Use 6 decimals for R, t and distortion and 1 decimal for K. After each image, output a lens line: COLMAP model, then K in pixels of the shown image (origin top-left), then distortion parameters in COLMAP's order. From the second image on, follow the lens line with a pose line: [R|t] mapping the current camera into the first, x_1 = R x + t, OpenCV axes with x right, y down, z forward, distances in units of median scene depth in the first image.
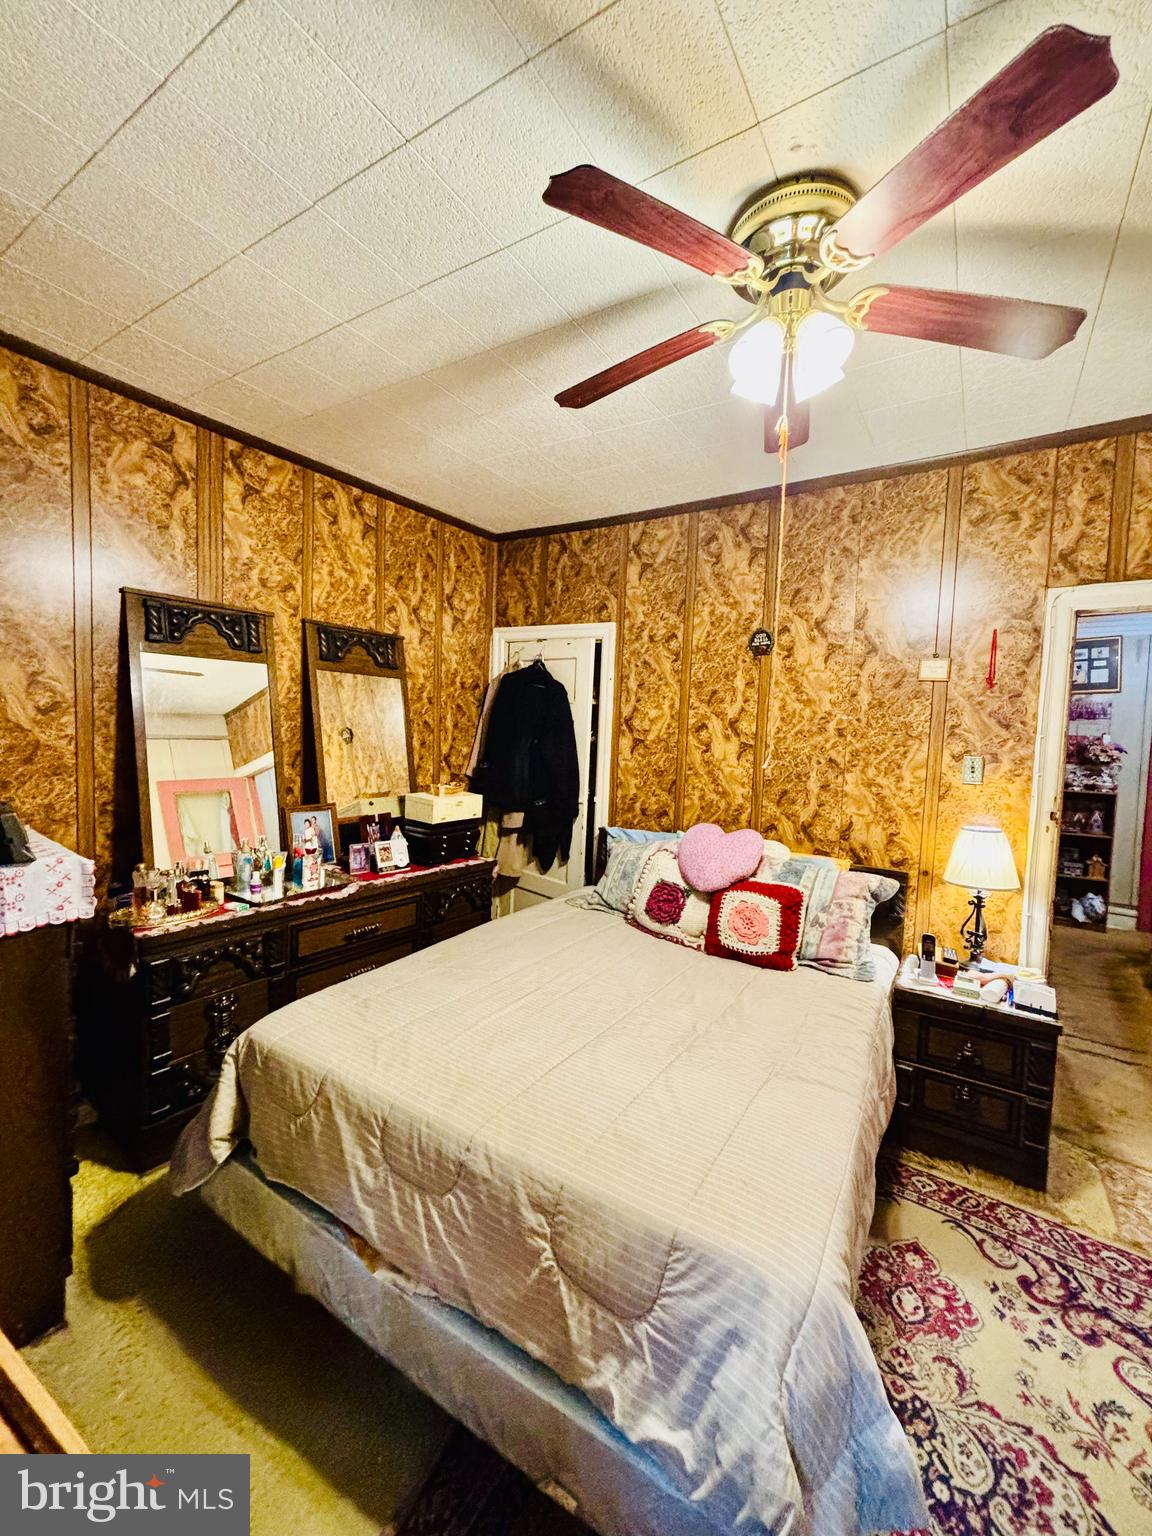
lens RADIAL K [[620.4, 0, 574.9], [0, 620.4, 768.2], [0, 0, 1]] dist [-0.006738, 0.002511]
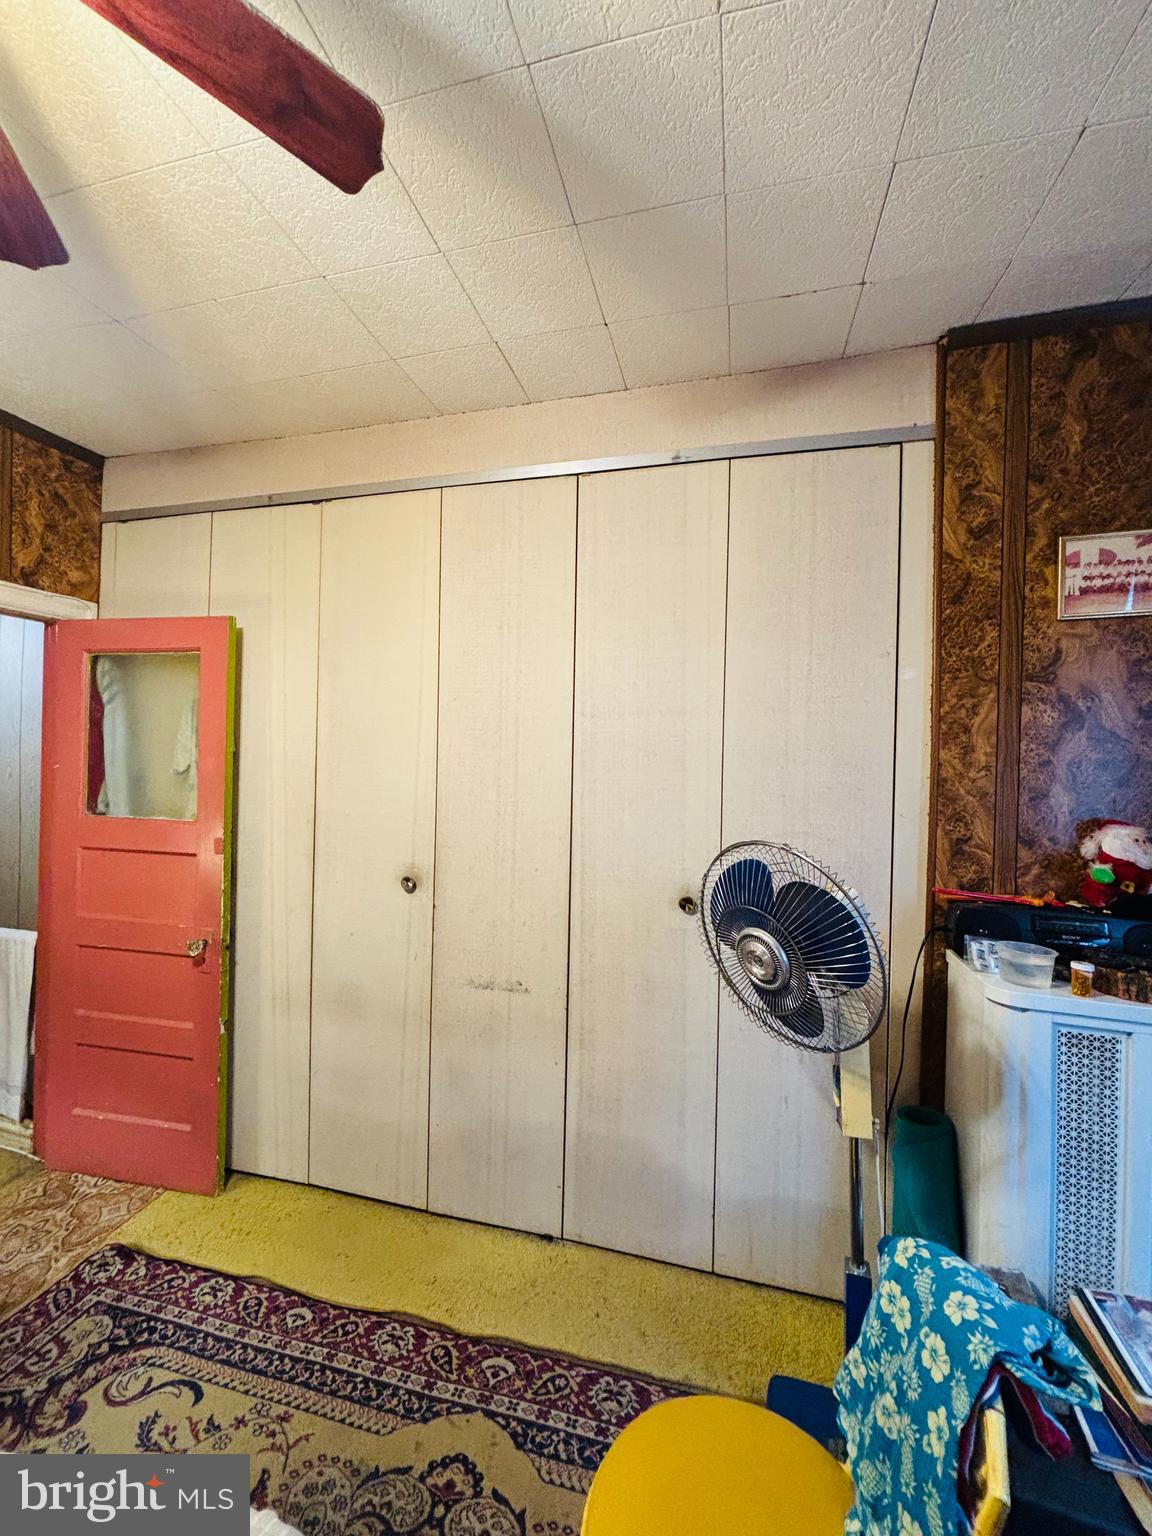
lens RADIAL K [[620.4, 0, 574.9], [0, 620.4, 767.4], [0, 0, 1]] dist [-0.006738, 0.002511]
pose [[-0.314281, -0.039247, 0.948519, -0.207846], [0.034781, 0.997998, 0.052818, -0.039330], [-0.948693, 0.049591, -0.312286, 0.529077]]
